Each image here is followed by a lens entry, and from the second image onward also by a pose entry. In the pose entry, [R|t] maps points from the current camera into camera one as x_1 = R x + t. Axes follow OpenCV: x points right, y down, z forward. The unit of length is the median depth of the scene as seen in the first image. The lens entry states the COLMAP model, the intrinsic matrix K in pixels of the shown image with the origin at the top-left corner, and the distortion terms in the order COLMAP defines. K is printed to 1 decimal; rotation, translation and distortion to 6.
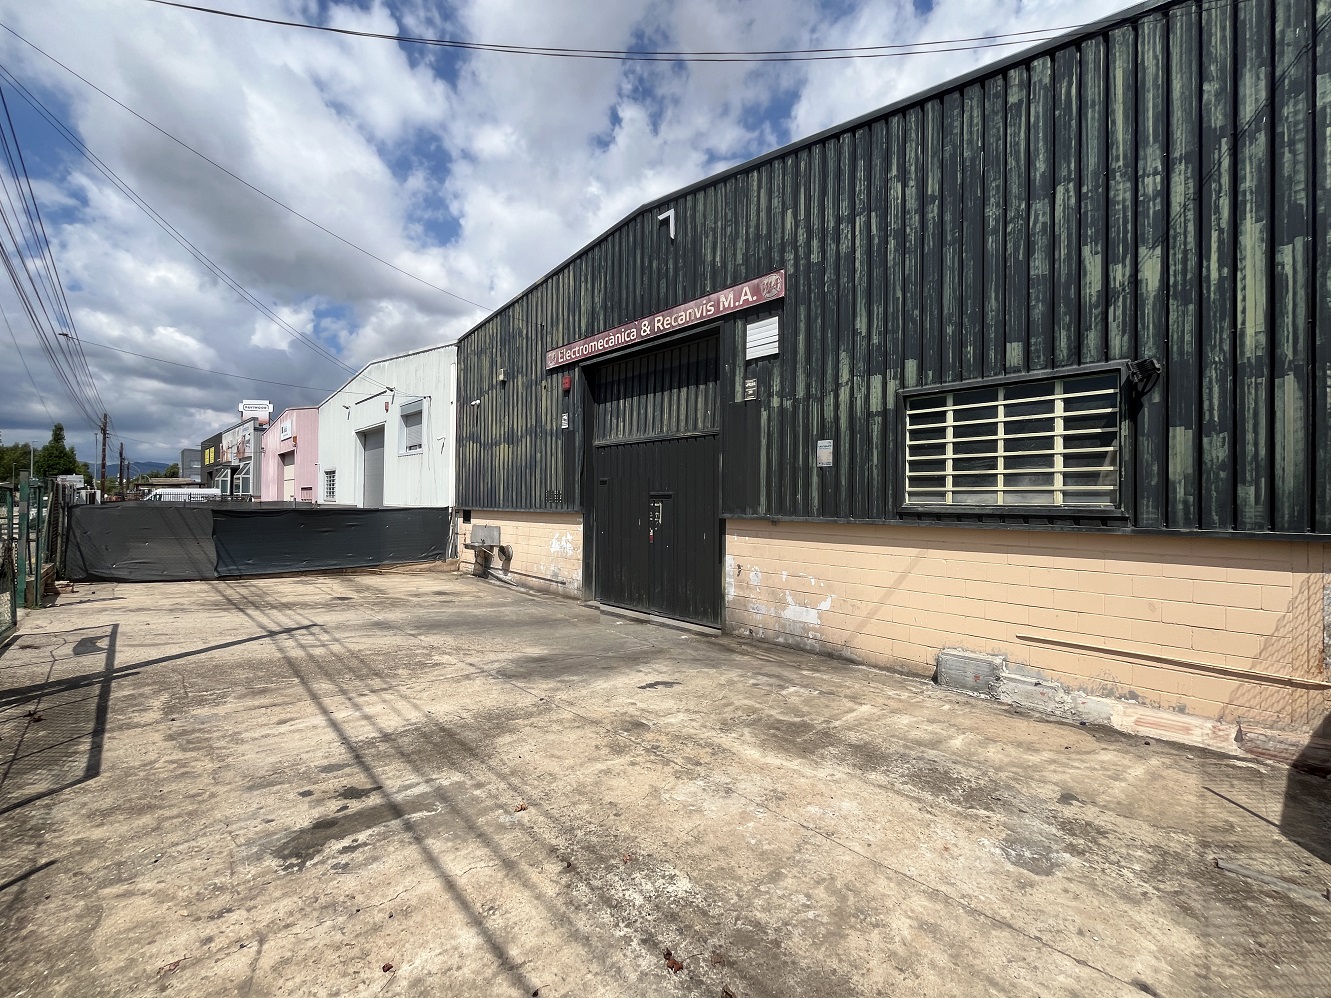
lens RADIAL K [[539.6, 0, 662.9], [0, 539.6, 501.0], [0, 0, 1]] dist [-0.002716, -0.000119]
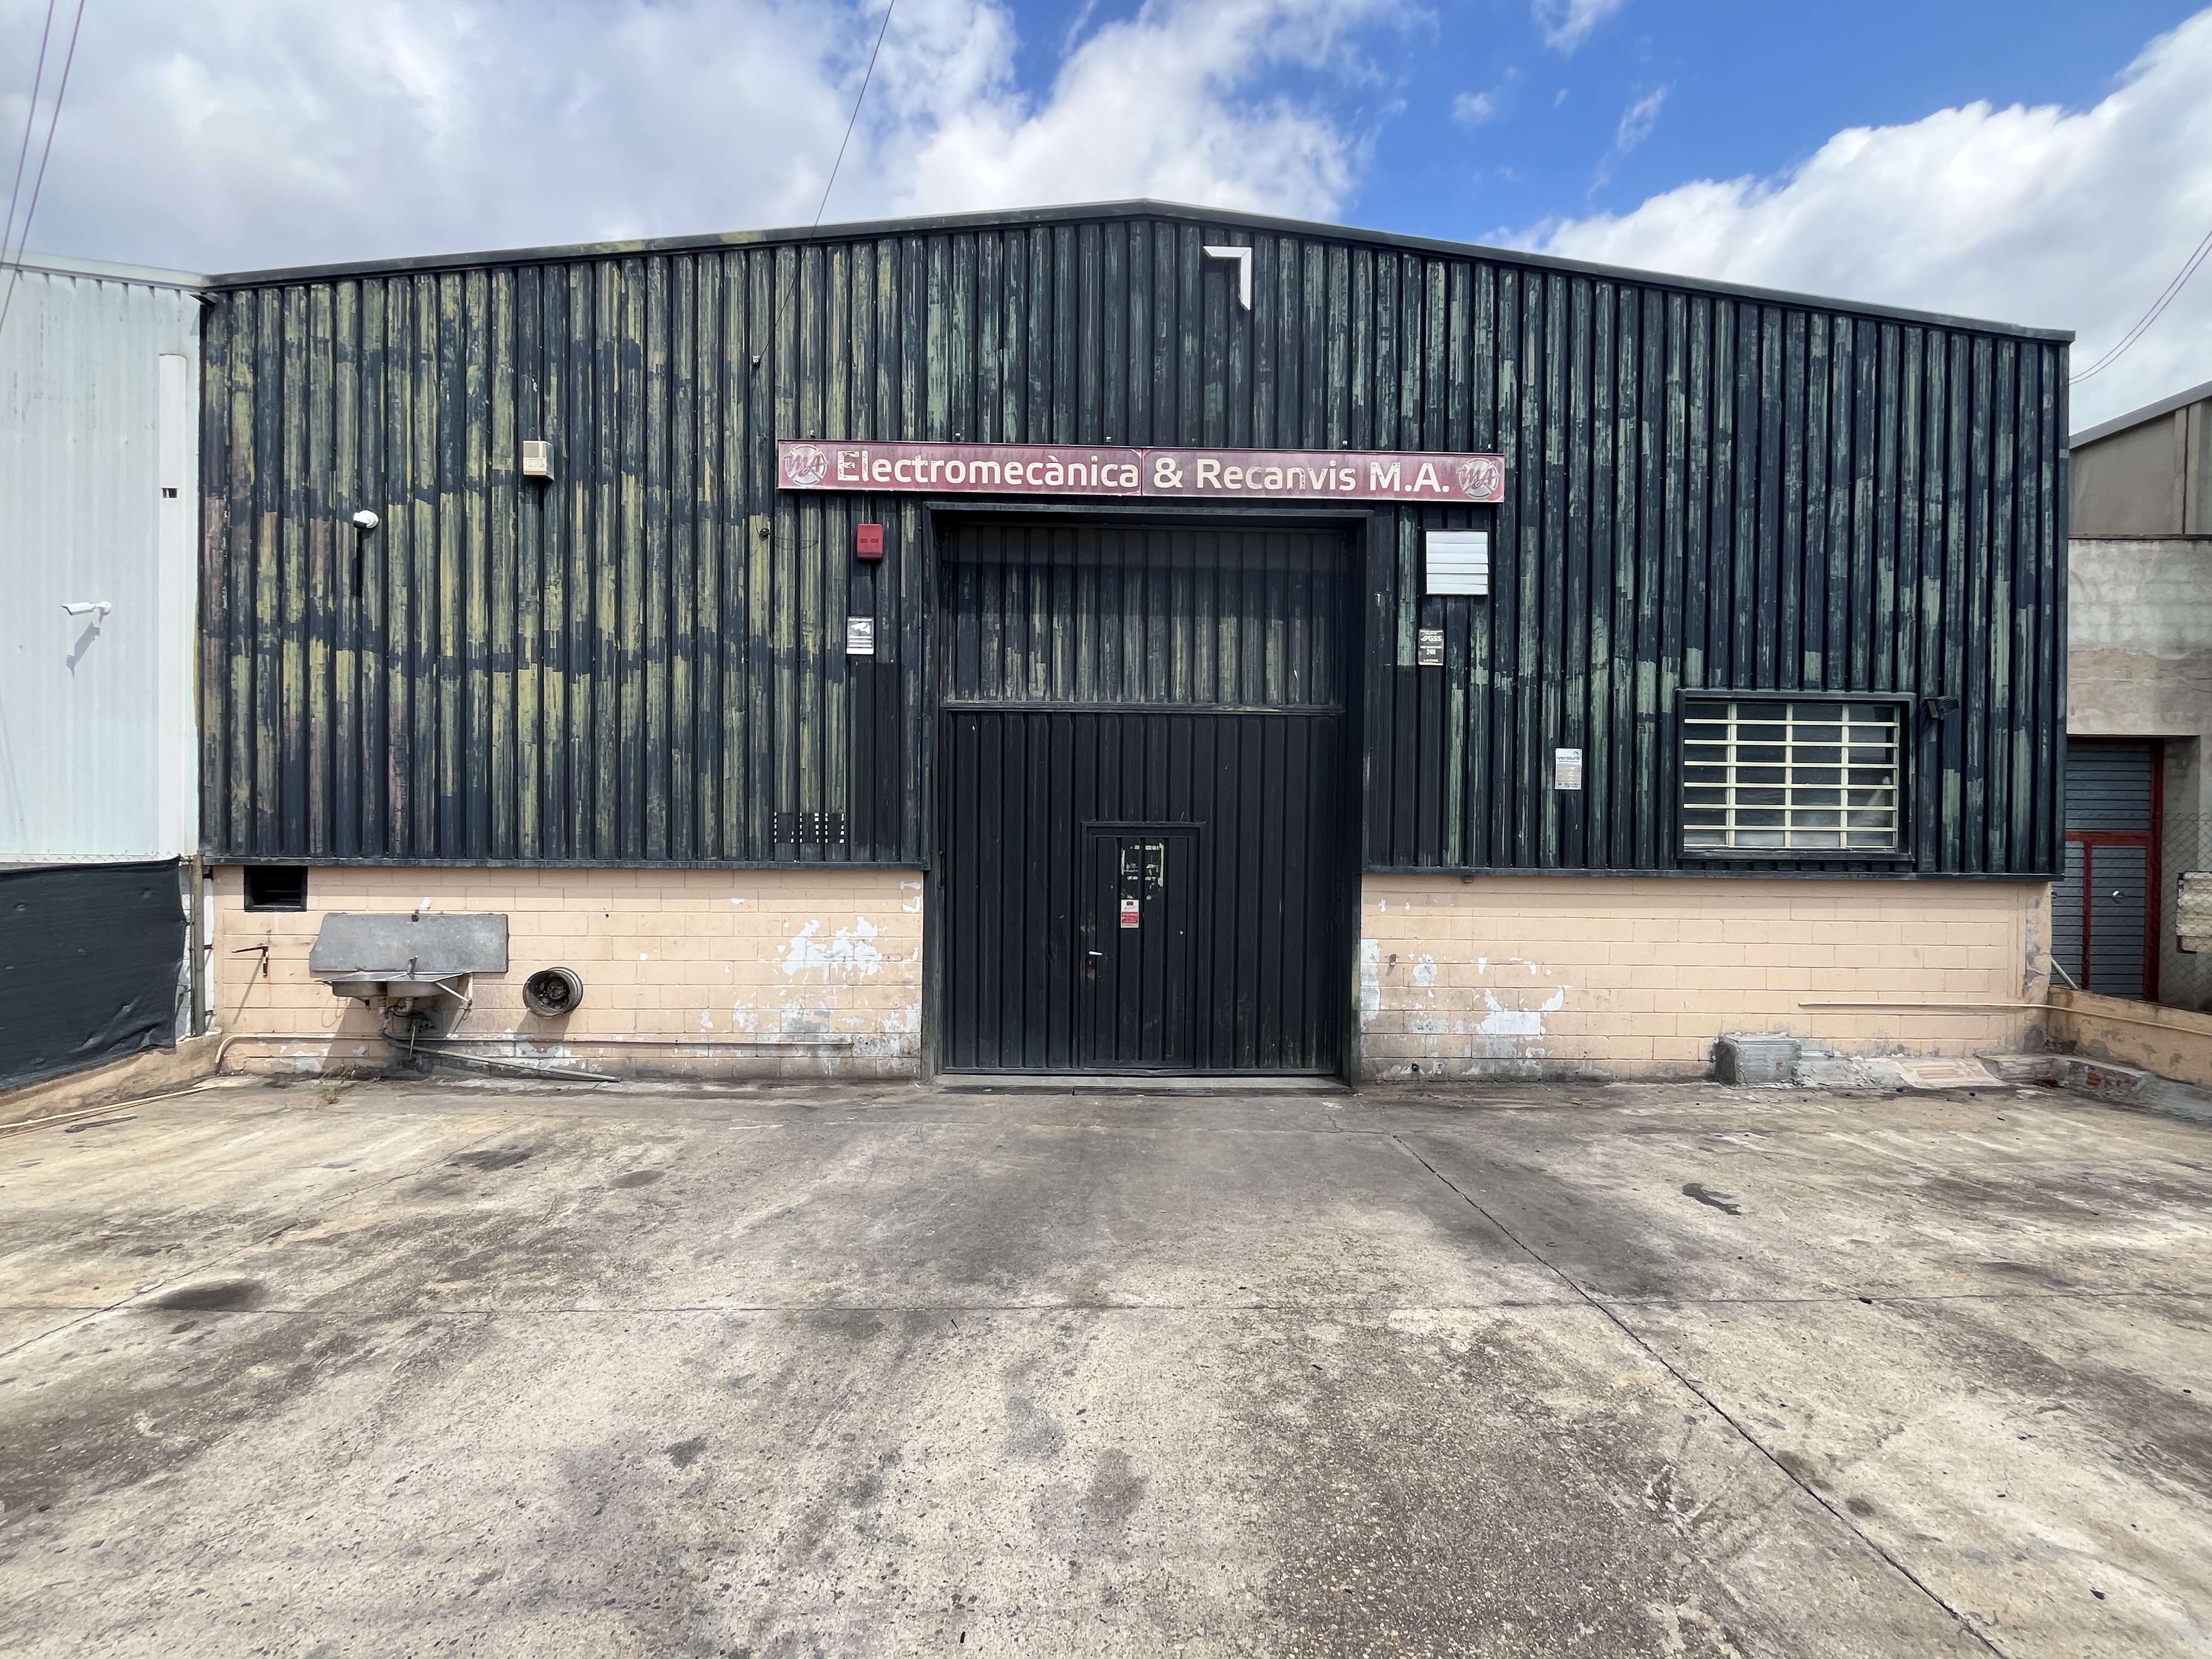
lens RADIAL K [[896.7, 0, 1098.6], [0, 896.7, 831.4], [0, 0, 1]] dist [-0.002716, -0.000119]
pose [[0.682458, -0.014454, 0.730782, -0.923442], [-0.005359, 0.999679, 0.024777, -0.039799], [-0.730905, -0.020826, 0.682162, 0.721550]]
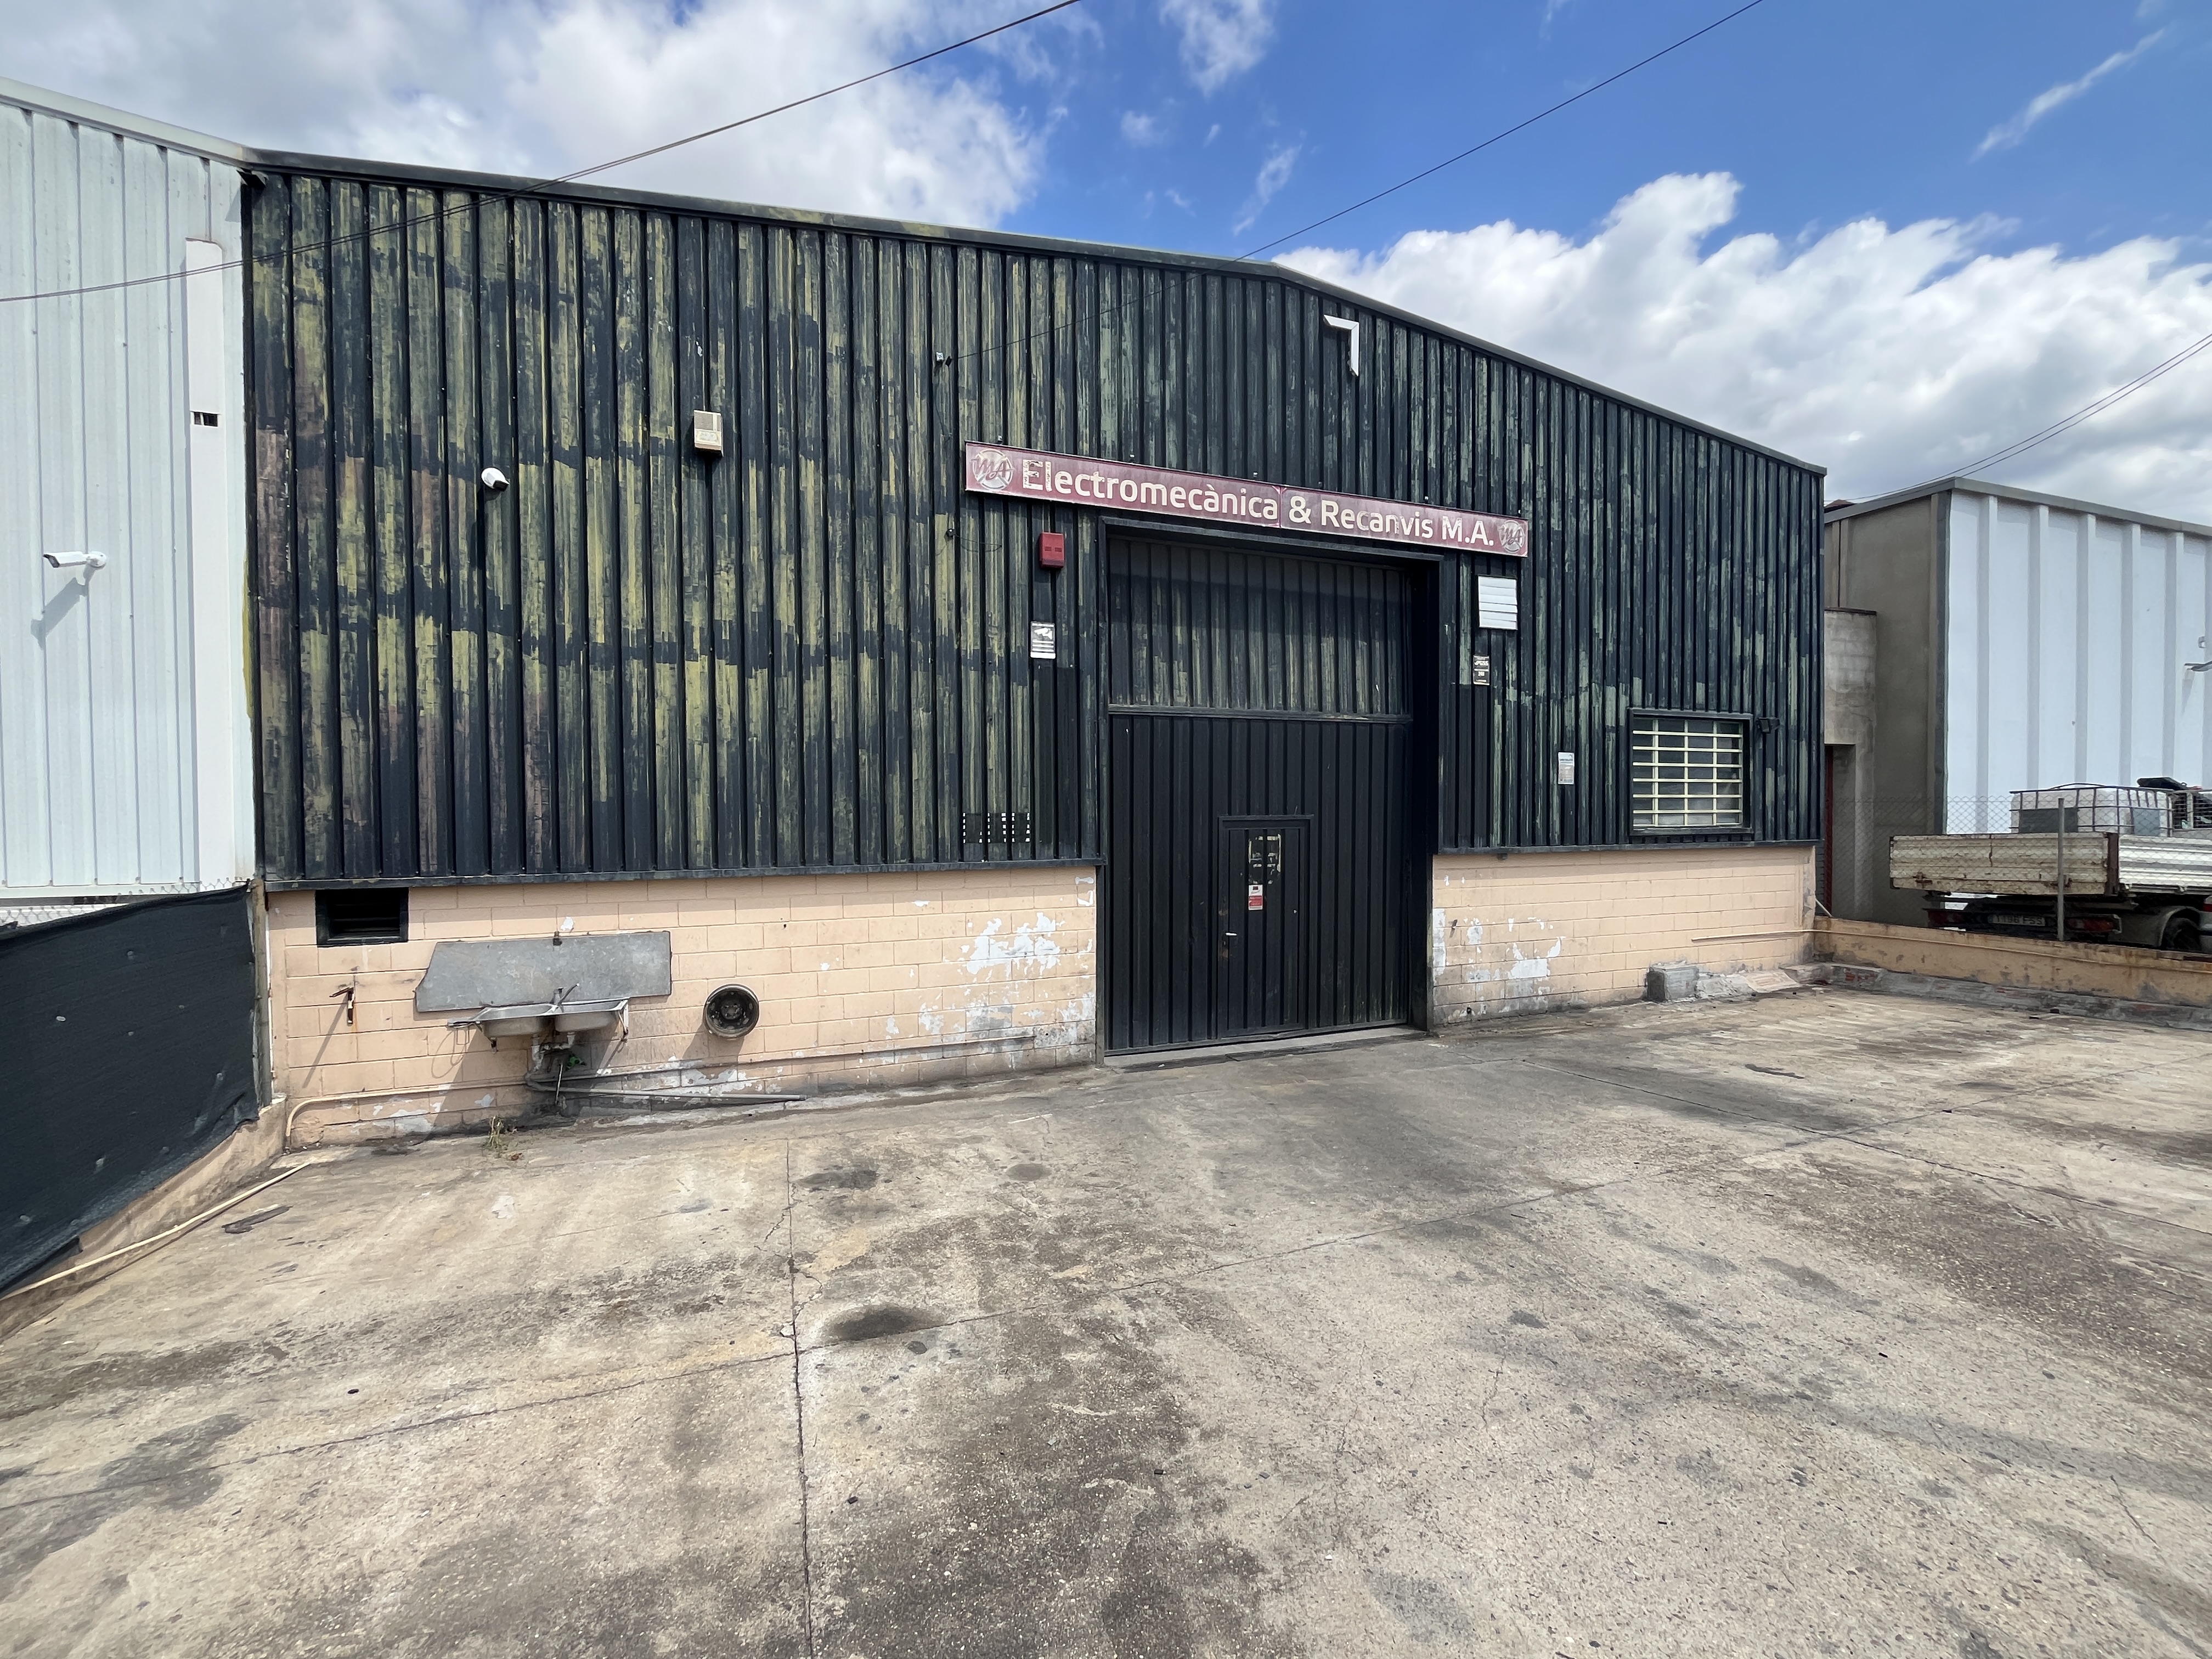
lens RADIAL K [[896.7, 0, 1097.8], [0, 896.7, 832.4], [0, 0, 1]] dist [-0.002716, -0.000119]
pose [[0.405533, -0.036192, 0.913363, -1.338174], [0.008205, 0.999320, 0.035955, -0.048471], [-0.914043, -0.007087, 0.405554, 1.169655]]
